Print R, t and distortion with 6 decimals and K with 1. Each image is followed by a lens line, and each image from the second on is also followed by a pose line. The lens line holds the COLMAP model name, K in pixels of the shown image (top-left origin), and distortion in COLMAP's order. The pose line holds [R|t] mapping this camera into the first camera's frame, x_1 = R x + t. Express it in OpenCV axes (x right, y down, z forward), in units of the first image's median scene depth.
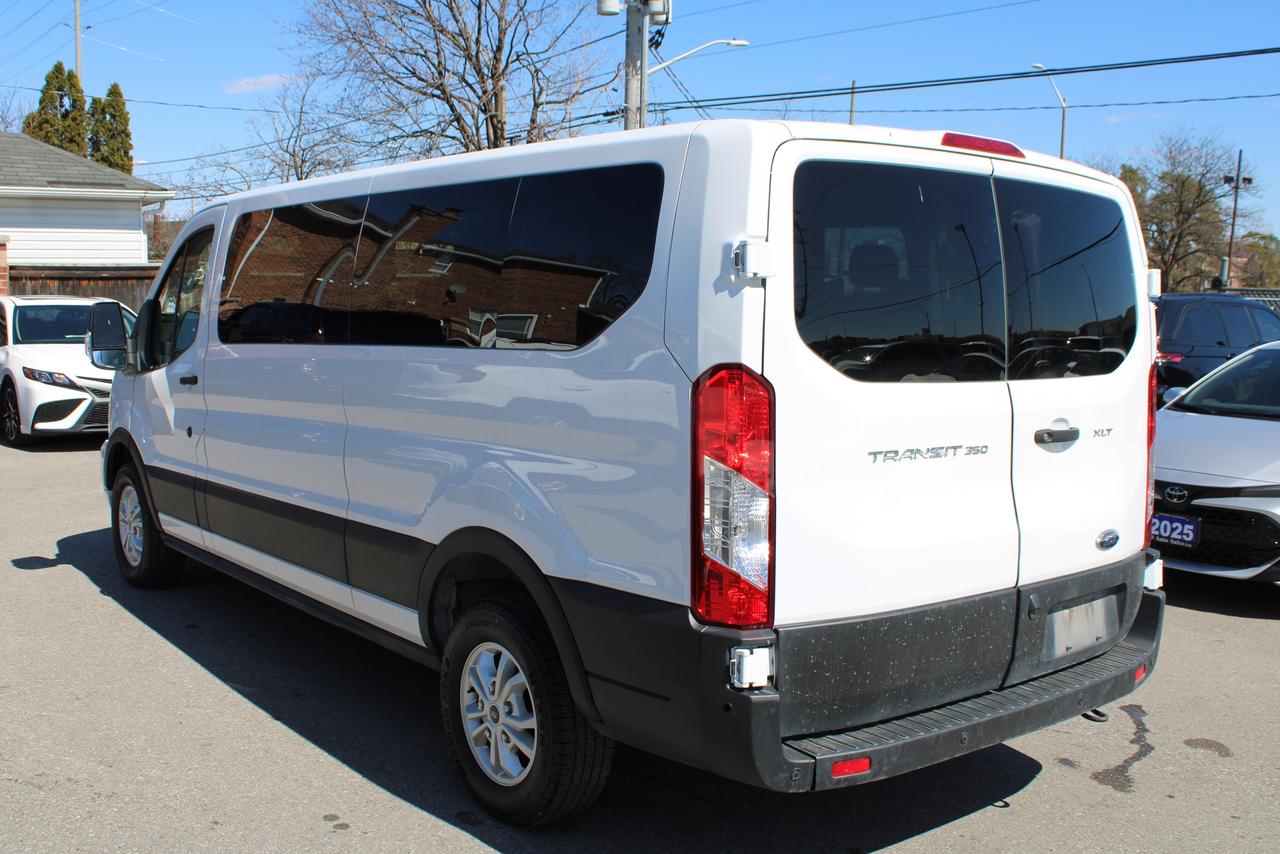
lens RADIAL K [[1555.1, 0, 640.0], [0, 1555.1, 427.0], [0, 0, 1]] dist [-0.169560, 0.001651]
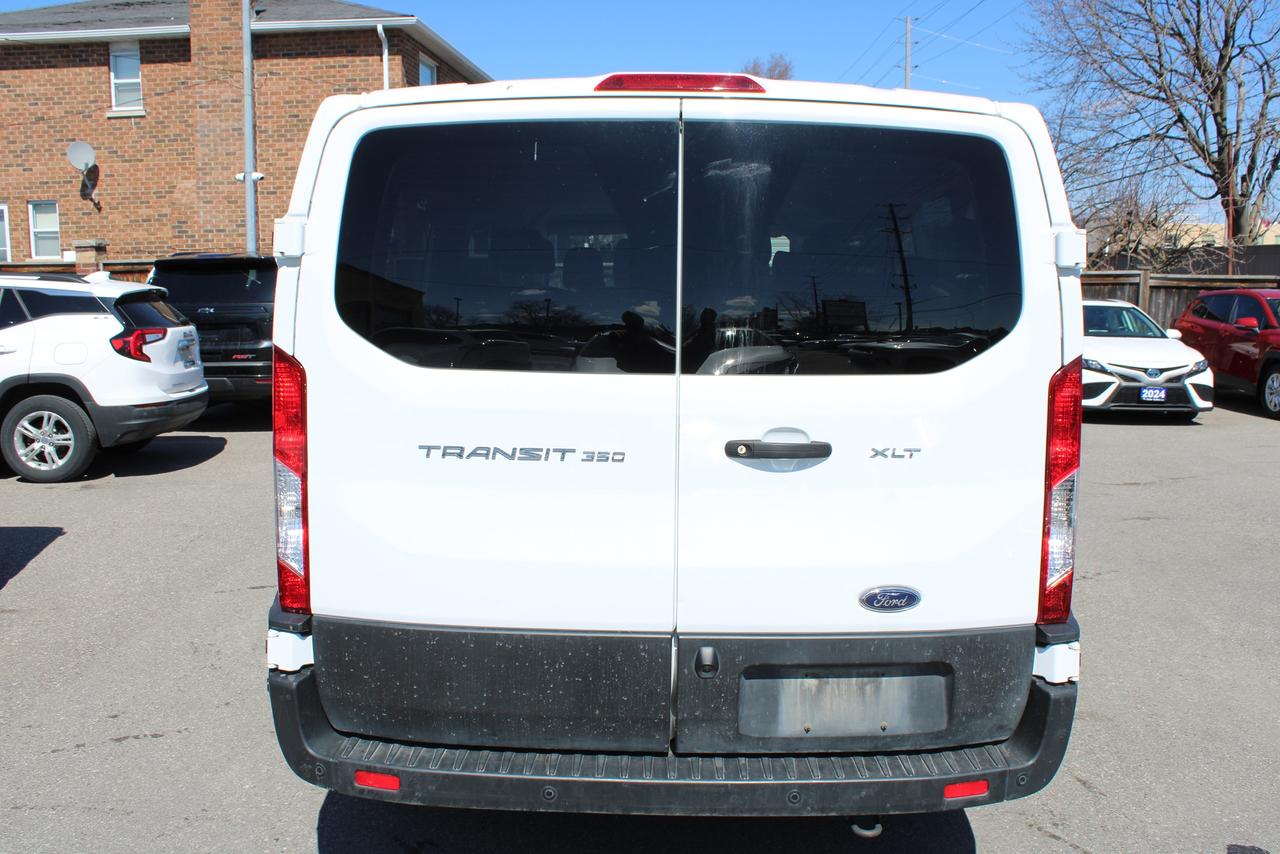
lens RADIAL K [[1279.9, 0, 640.0], [0, 1279.9, 427.0], [0, 0, 1]] dist [-0.200699, 0.227470]
pose [[0.699783, 0.066950, -0.711212, 0.696550], [-0.054314, 0.997703, 0.040477, -0.028712], [0.712288, 0.010304, 0.701812, 0.520235]]
